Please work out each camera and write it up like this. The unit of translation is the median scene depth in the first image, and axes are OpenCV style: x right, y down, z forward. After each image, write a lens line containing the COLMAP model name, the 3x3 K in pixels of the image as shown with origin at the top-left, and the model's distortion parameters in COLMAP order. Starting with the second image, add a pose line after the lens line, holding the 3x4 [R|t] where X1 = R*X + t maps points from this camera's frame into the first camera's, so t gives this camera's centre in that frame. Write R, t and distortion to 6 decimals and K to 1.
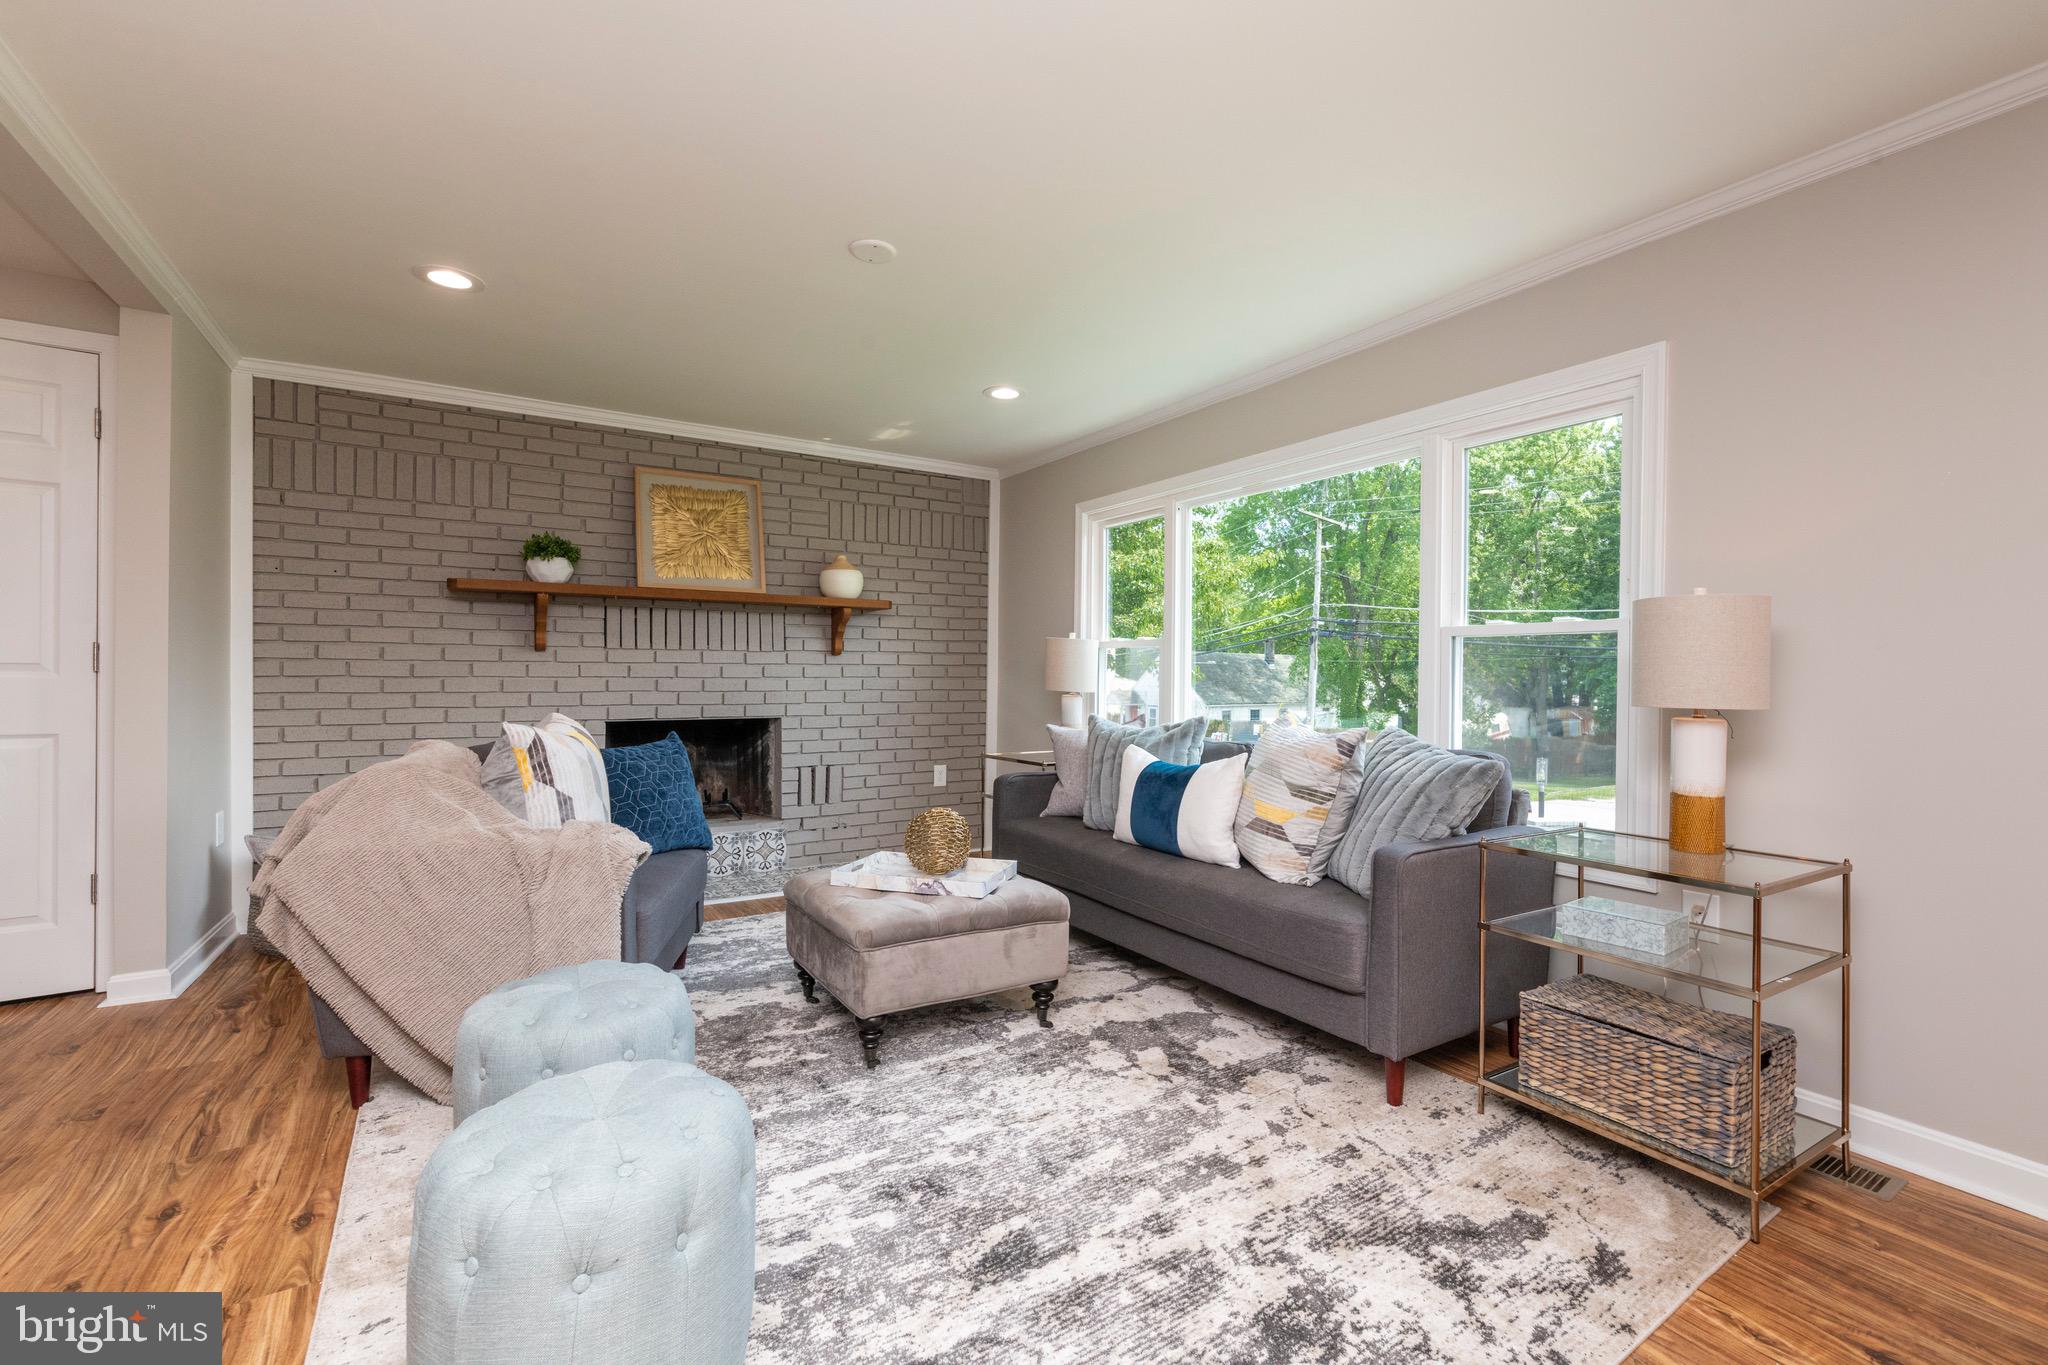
lens RADIAL K [[877.7, 0, 1032.8], [0, 877.7, 680.5], [0, 0, 1]] dist [-0.000763, -0.000409]
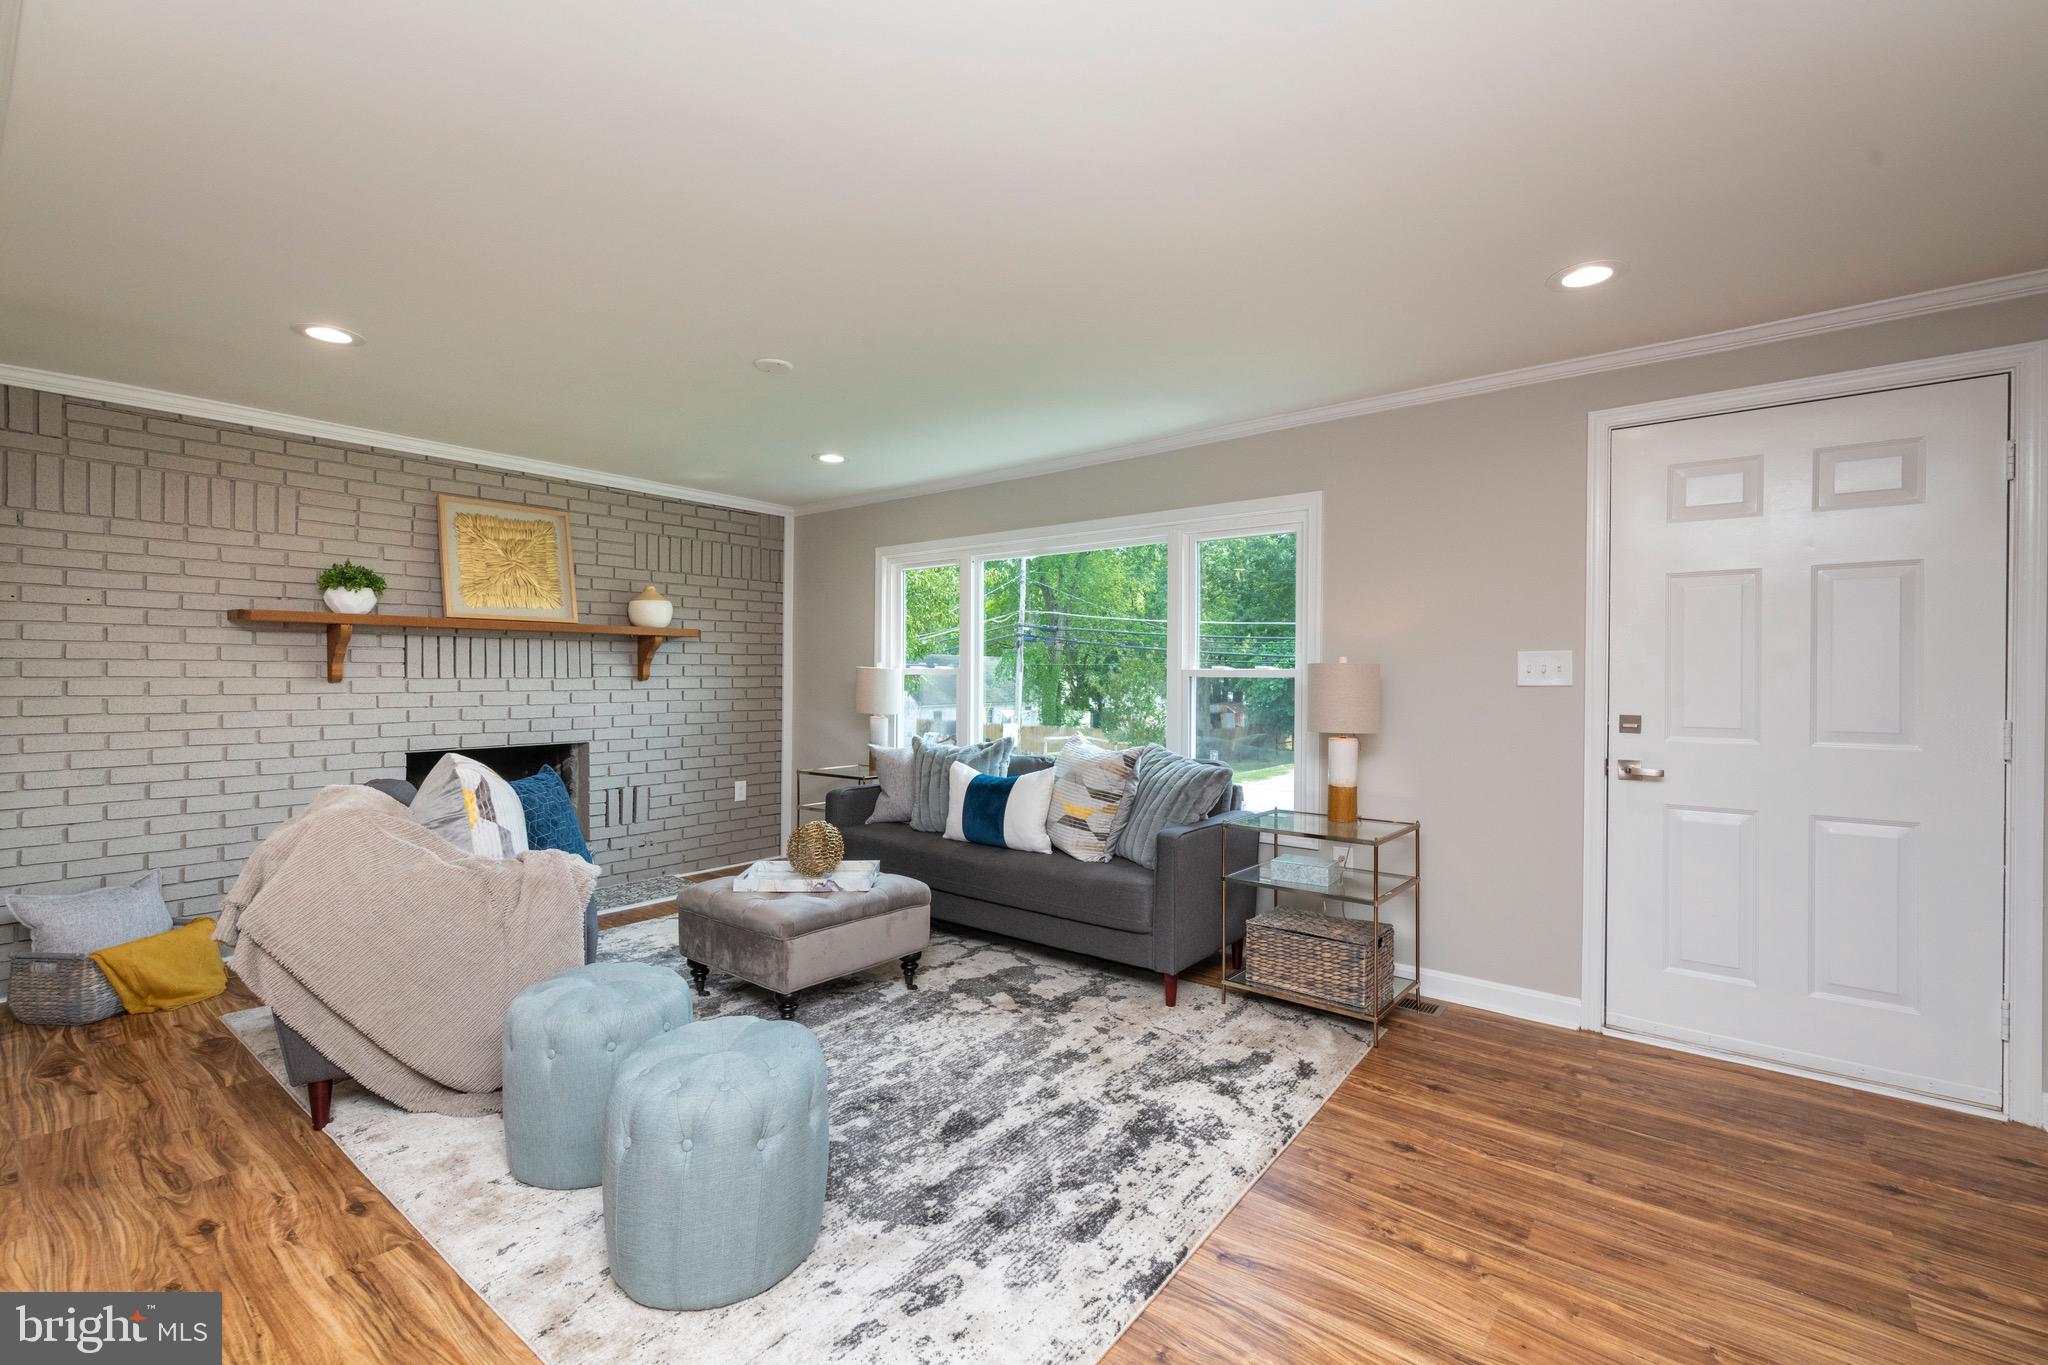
lens RADIAL K [[877.7, 0, 1031.6], [0, 877.7, 679.5], [0, 0, 1]] dist [-0.000763, -0.000409]
pose [[0.944491, -0.004799, 0.328501, -0.241400], [0.004644, 0.999988, 0.001255, -0.054590], [-0.328503, 0.000340, 0.944503, -0.259352]]
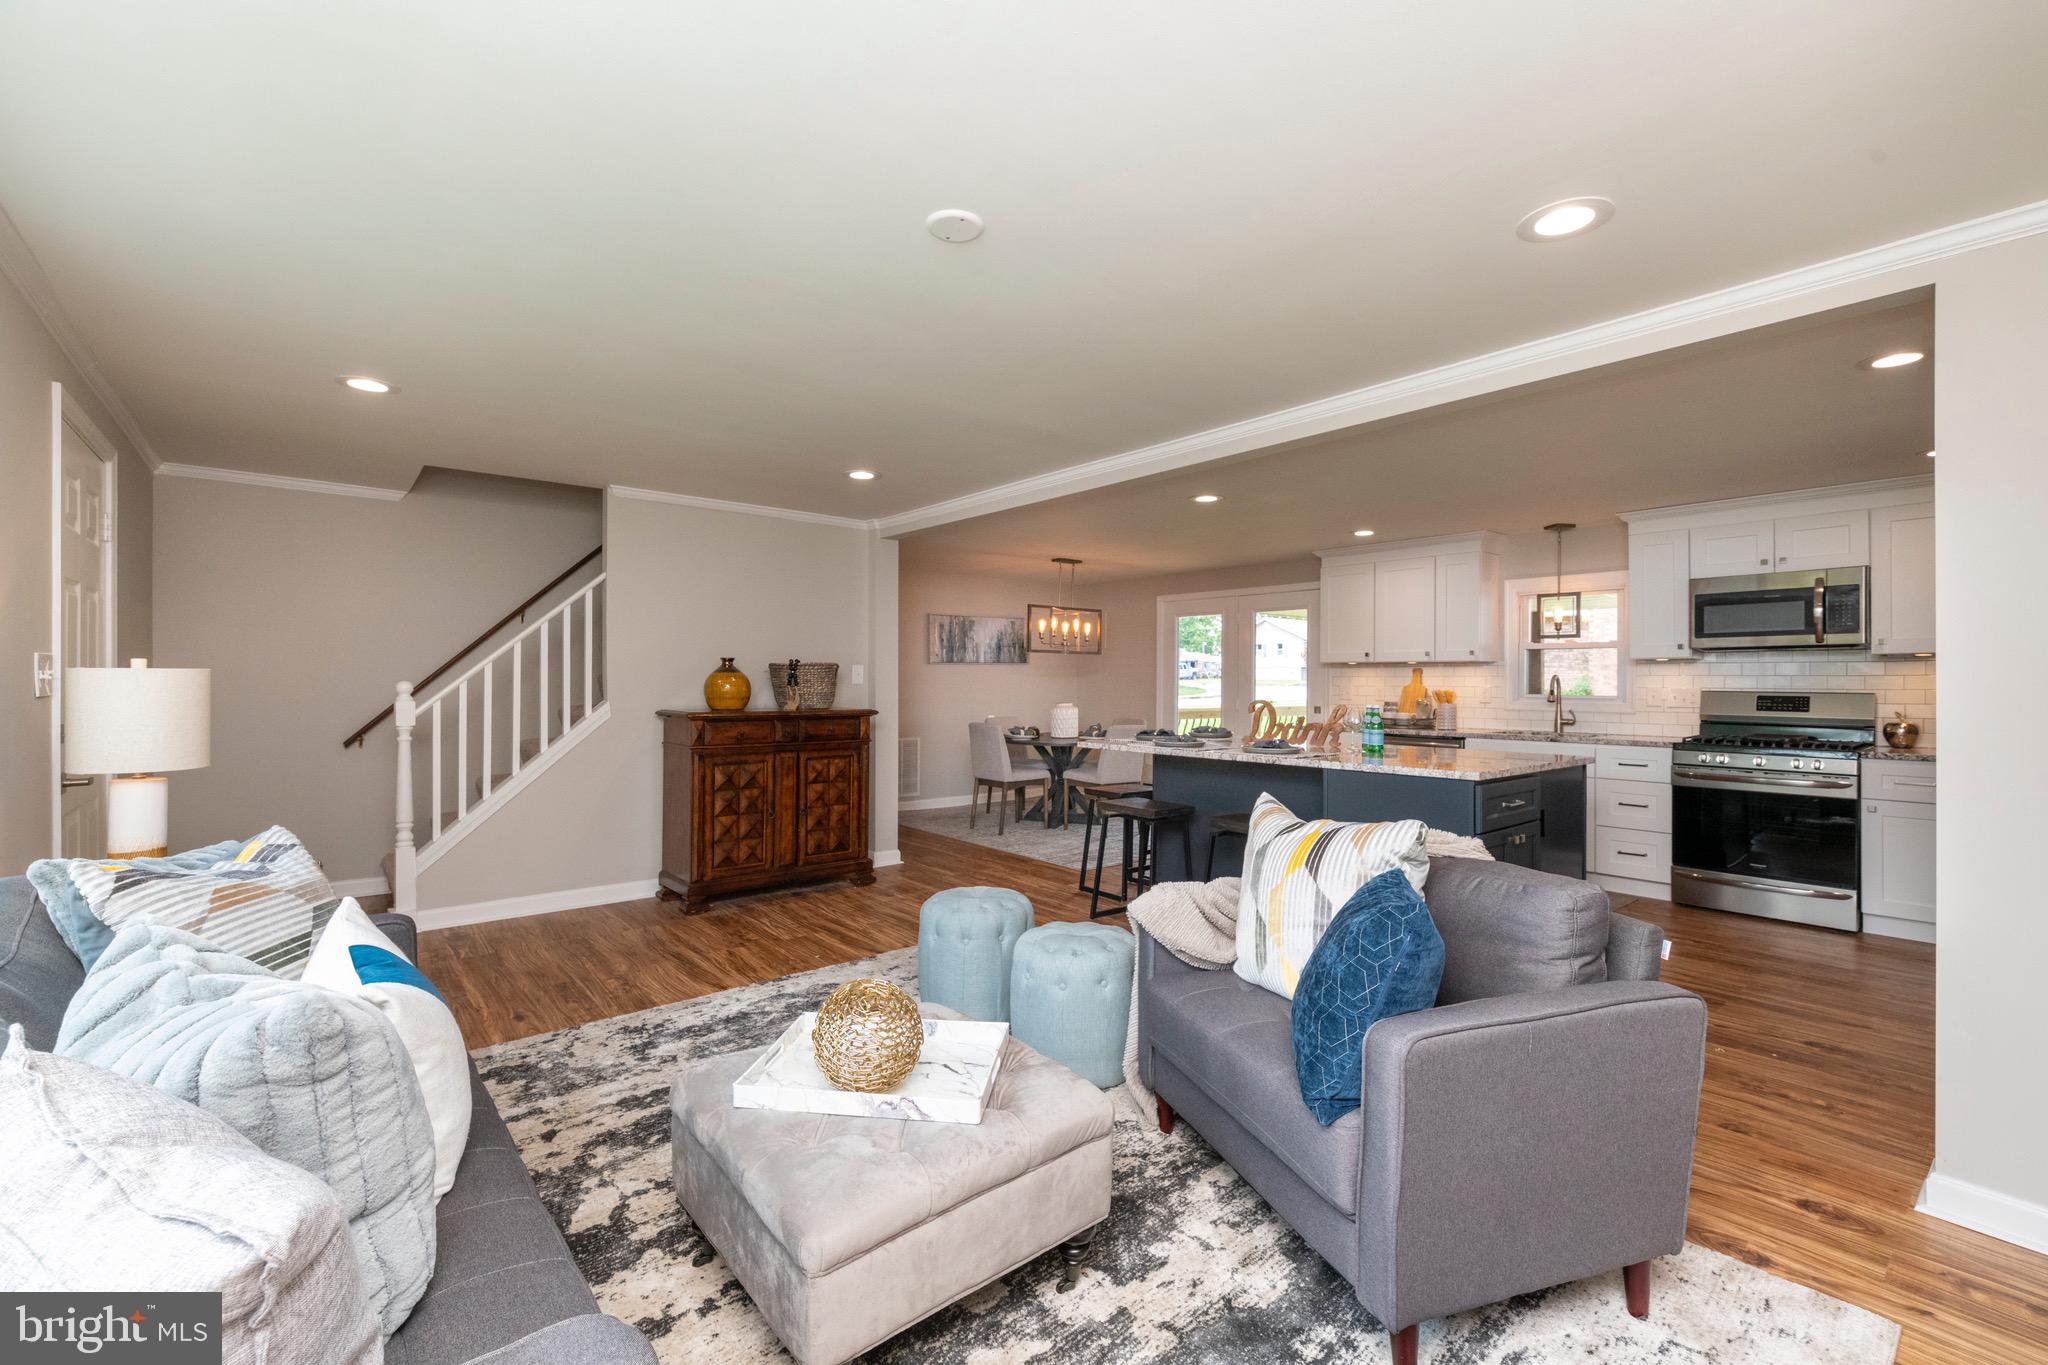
lens RADIAL K [[877.7, 0, 1029.6], [0, 877.7, 677.2], [0, 0, 1]] dist [-0.000763, -0.000409]
pose [[-0.990668, -0.012617, -0.135712, -0.146285], [-0.013424, 0.999897, 0.005037, -0.083624], [0.135635, 0.006812, -0.990735, 1.772675]]
